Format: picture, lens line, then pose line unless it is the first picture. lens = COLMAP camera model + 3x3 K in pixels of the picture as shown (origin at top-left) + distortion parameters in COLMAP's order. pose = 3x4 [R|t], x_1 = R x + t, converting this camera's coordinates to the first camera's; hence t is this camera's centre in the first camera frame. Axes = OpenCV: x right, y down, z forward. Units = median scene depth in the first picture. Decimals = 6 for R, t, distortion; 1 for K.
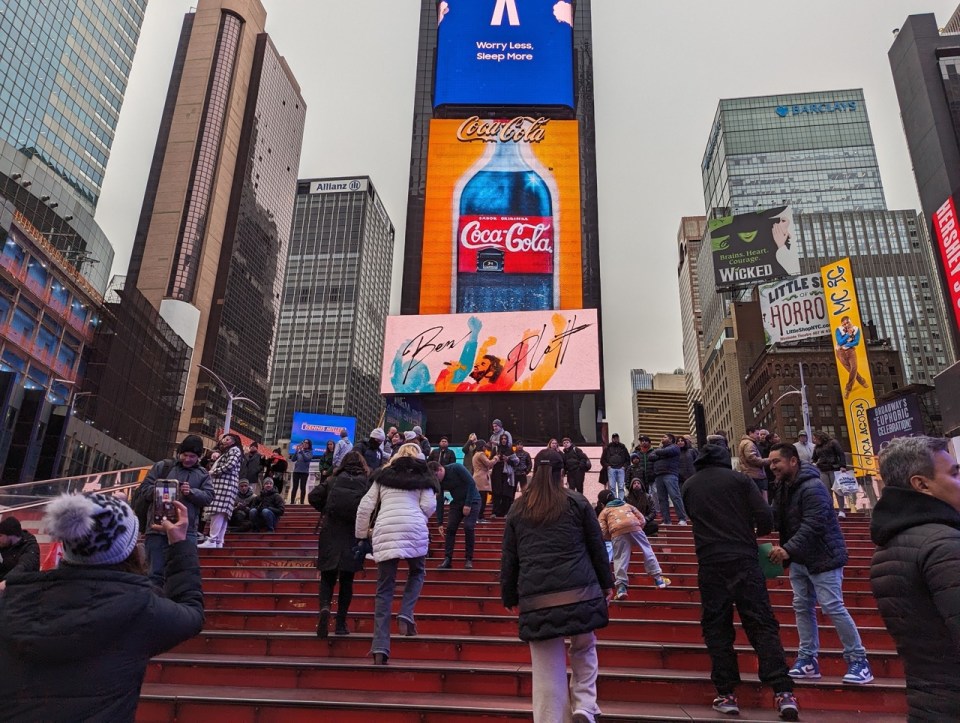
lens RADIAL K [[671.4, 0, 481.2], [0, 671.4, 355.7], [0, 0, 1]] dist [0.090773, -0.062217]
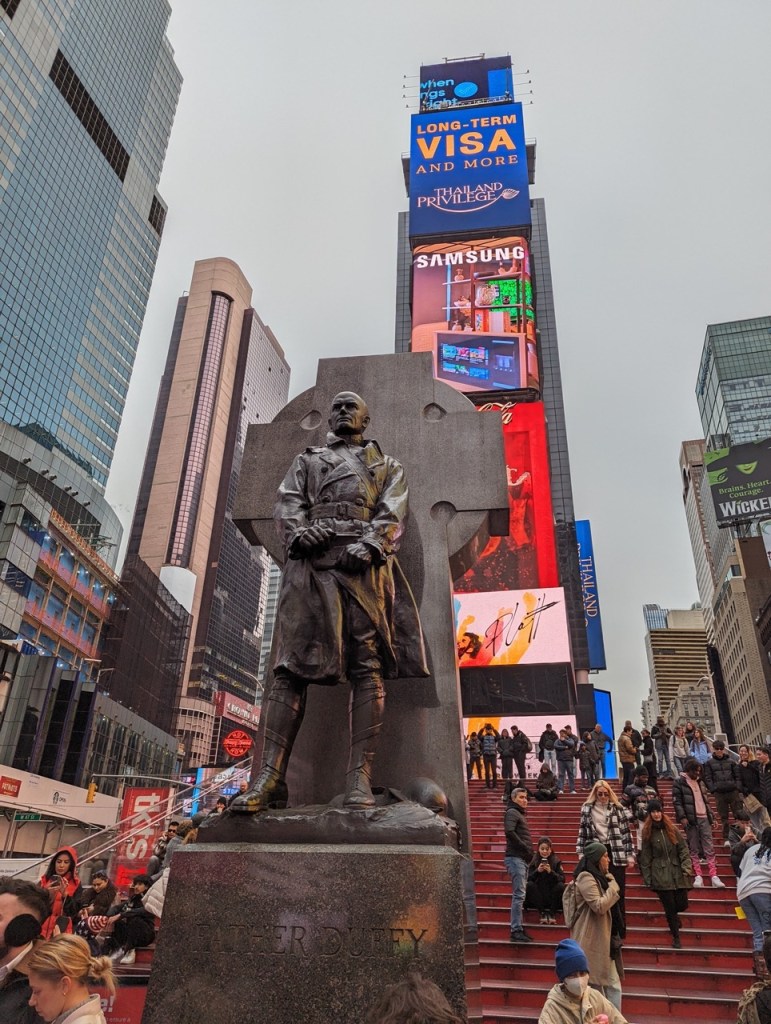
lens RADIAL K [[716.2, 0, 401.2], [0, 716.2, 519.2], [0, 0, 1]] dist [0.090773, -0.062217]
pose [[0.993667, -0.055855, -0.097498, 0.007530], [0.045053, 0.992946, -0.109675, -0.017471], [0.102936, 0.104587, 0.989174, -0.062633]]
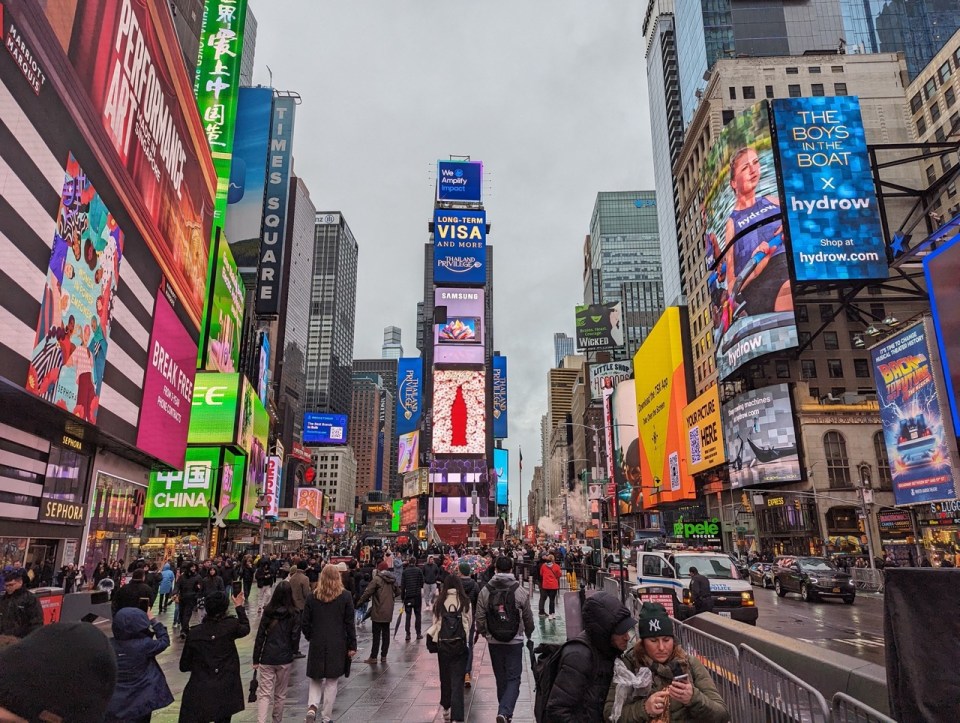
lens RADIAL K [[671.4, 0, 481.2], [0, 671.4, 355.7], [0, 0, 1]] dist [0.090773, -0.062217]
pose [[0.995304, 0.002800, 0.096758, -0.065168], [-0.011485, 0.995937, 0.089321, -0.287374], [-0.096115, -0.090012, 0.991292, -0.786437]]
